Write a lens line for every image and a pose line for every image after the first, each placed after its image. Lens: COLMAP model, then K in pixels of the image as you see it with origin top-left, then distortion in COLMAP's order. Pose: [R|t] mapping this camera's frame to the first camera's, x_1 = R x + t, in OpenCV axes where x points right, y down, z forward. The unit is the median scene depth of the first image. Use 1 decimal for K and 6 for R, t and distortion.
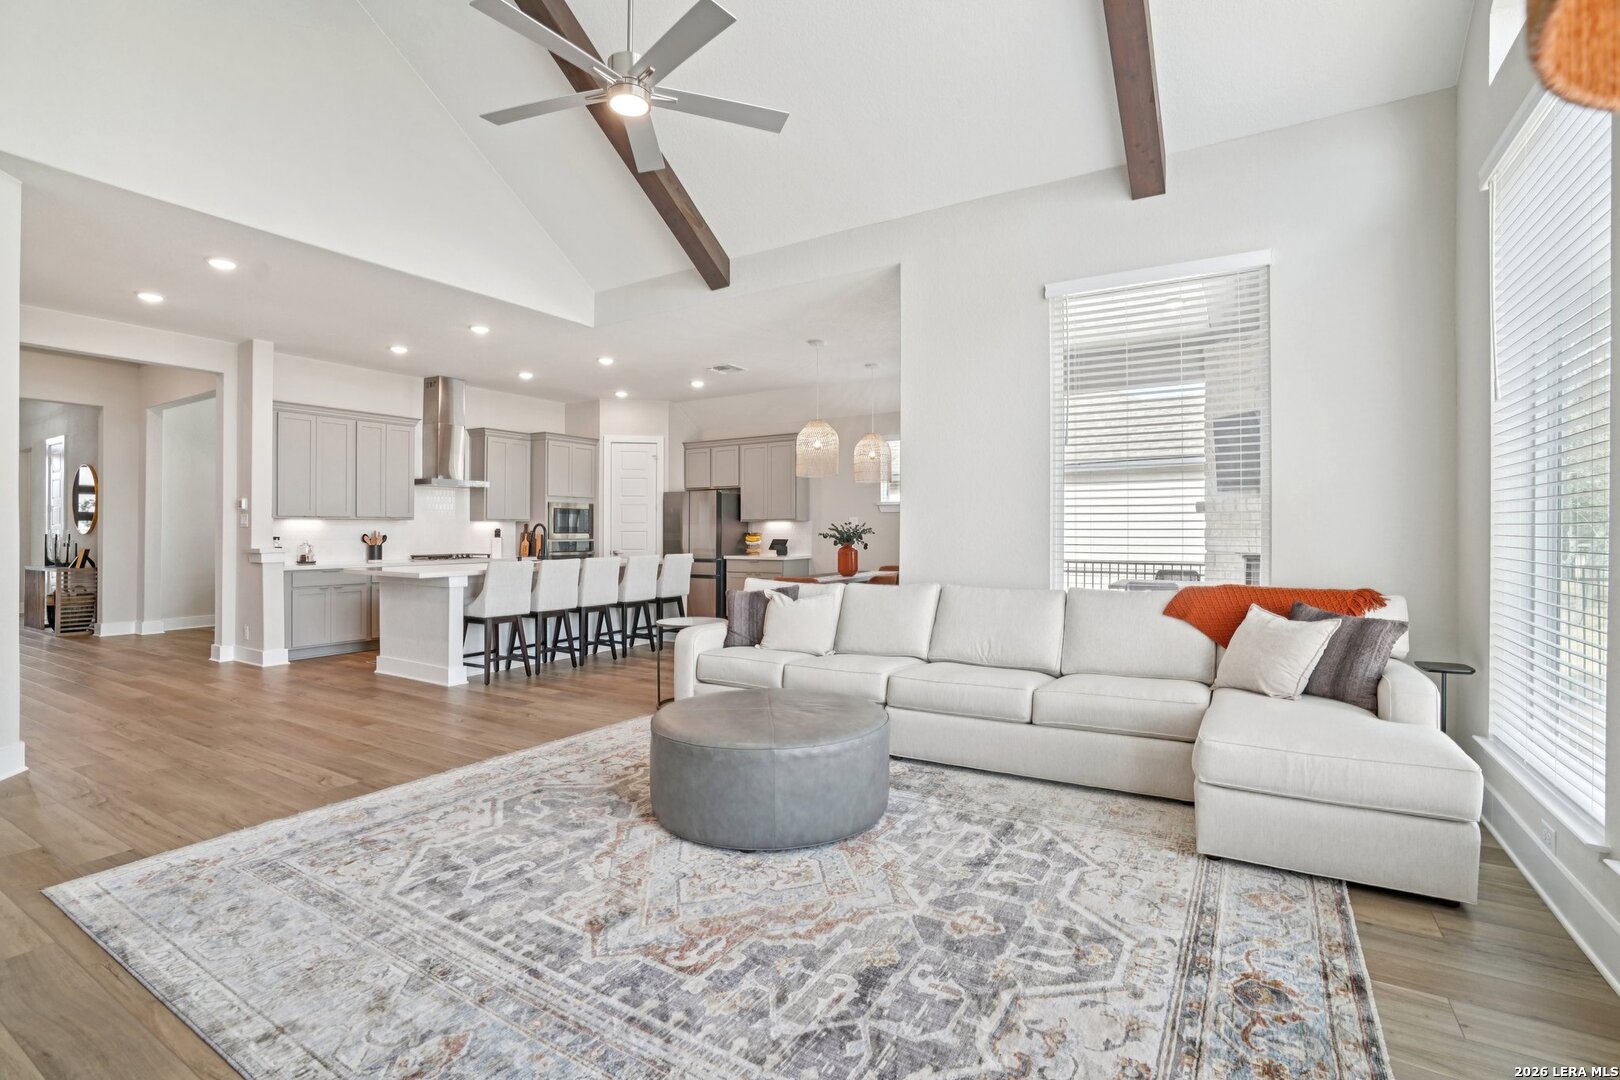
lens RADIAL K [[763.5, 0, 801.1], [0, 763.5, 527.2], [0, 0, 1]] dist [-0.059962, 0.030727]
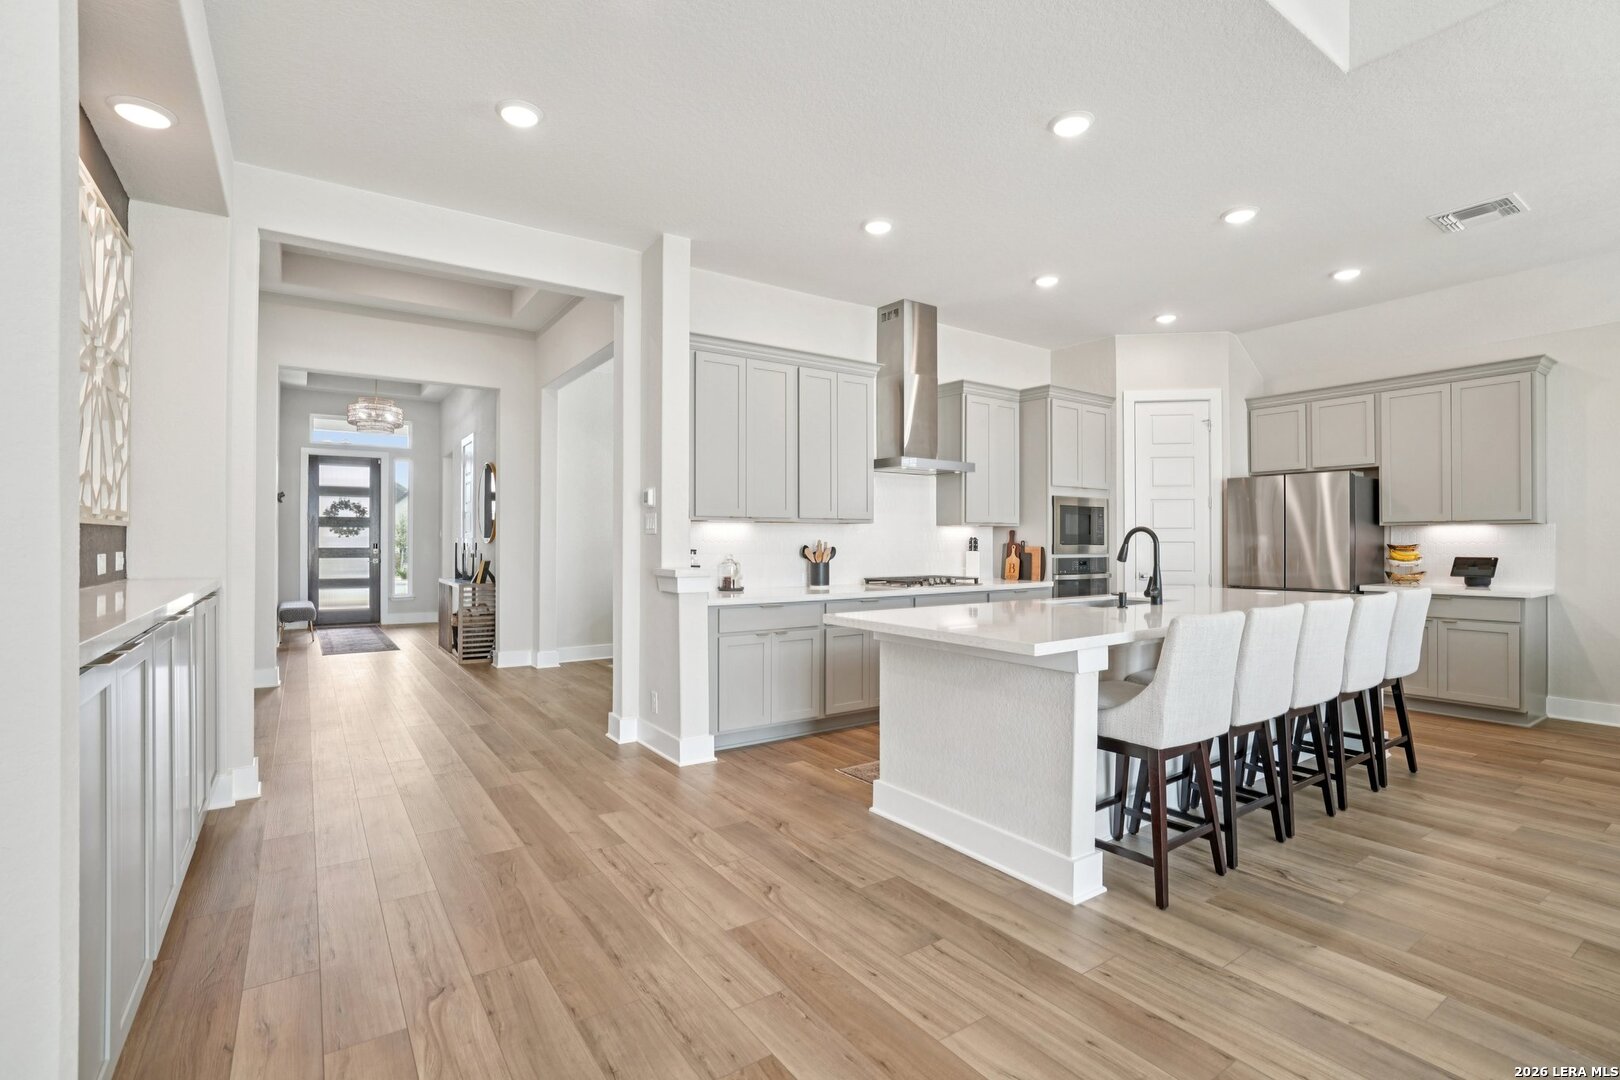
lens RADIAL K [[738.2, 0, 796.0], [0, 738.2, 544.5], [0, 0, 1]] dist [-0.052648, 0.019760]
pose [[0.913721, 0.004720, -0.406314, -0.311284], [-0.000645, 0.999948, 0.010166, 0.001961], [0.406341, -0.009027, 0.913677, 0.391151]]
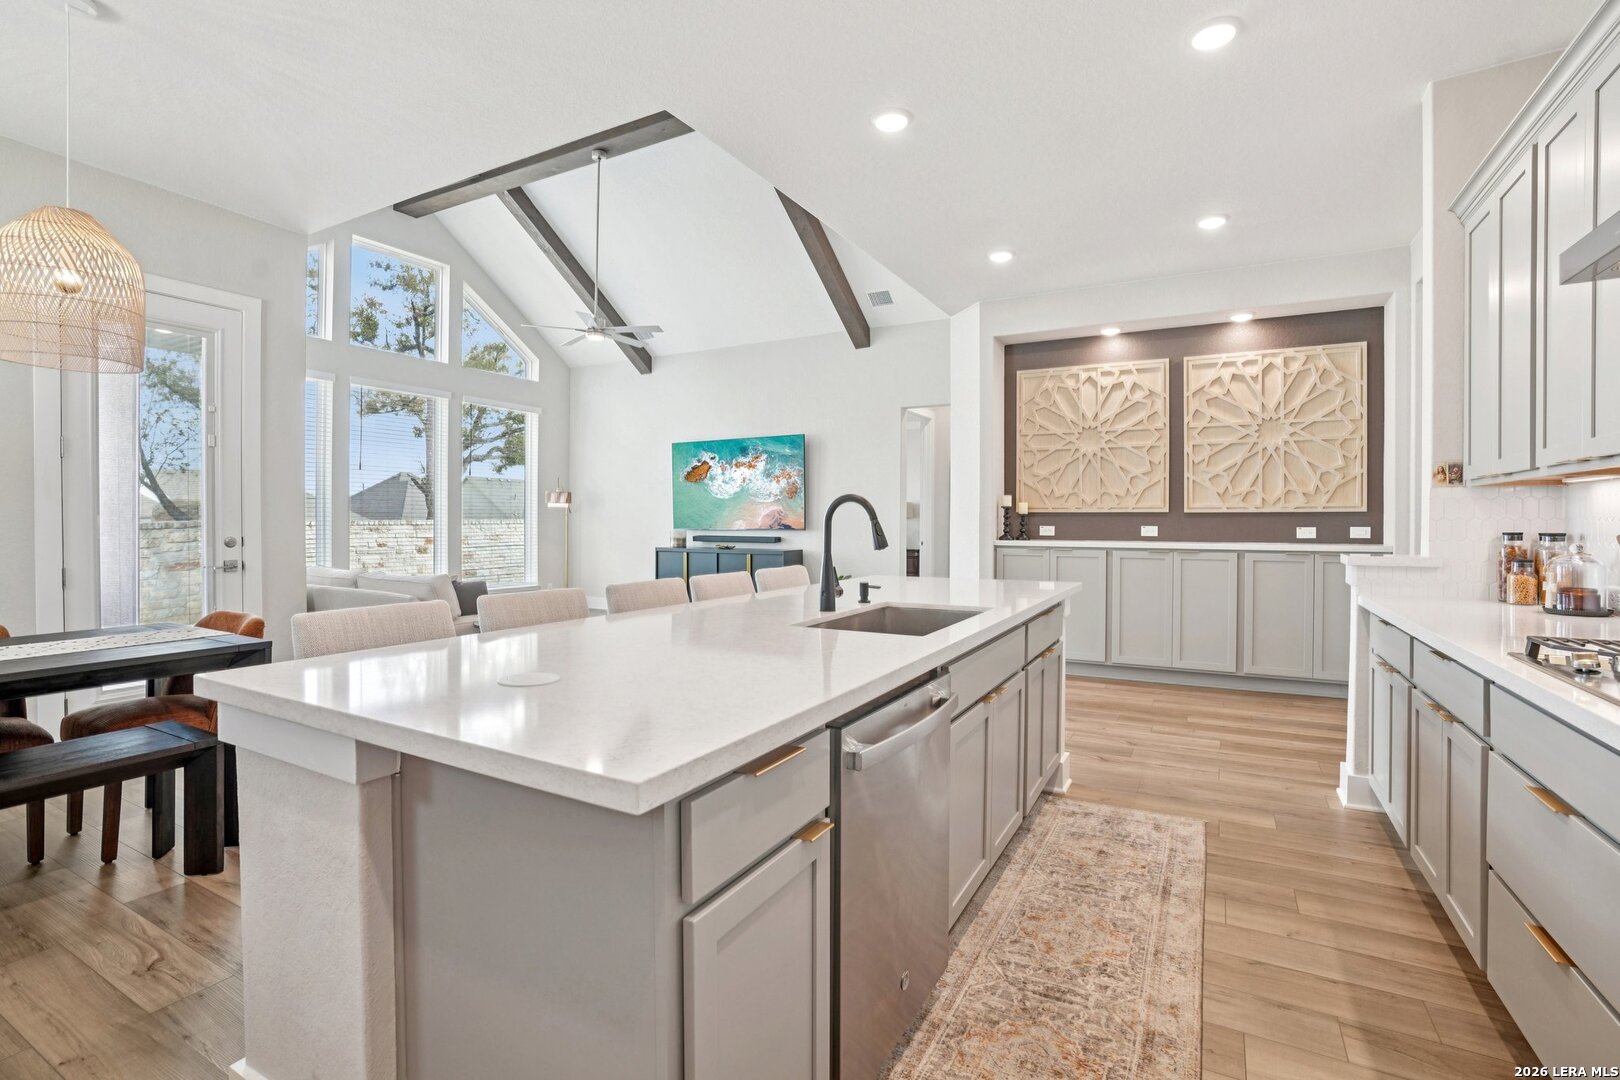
lens RADIAL K [[763.5, 0, 801.1], [0, 763.5, 527.2], [0, 0, 1]] dist [-0.059962, 0.030727]
pose [[-0.998379, 0.001323, -0.056896, -0.263933], [0.001152, 0.999995, 0.003042, 0.007114], [0.056900, 0.002972, -0.998375, 1.149341]]
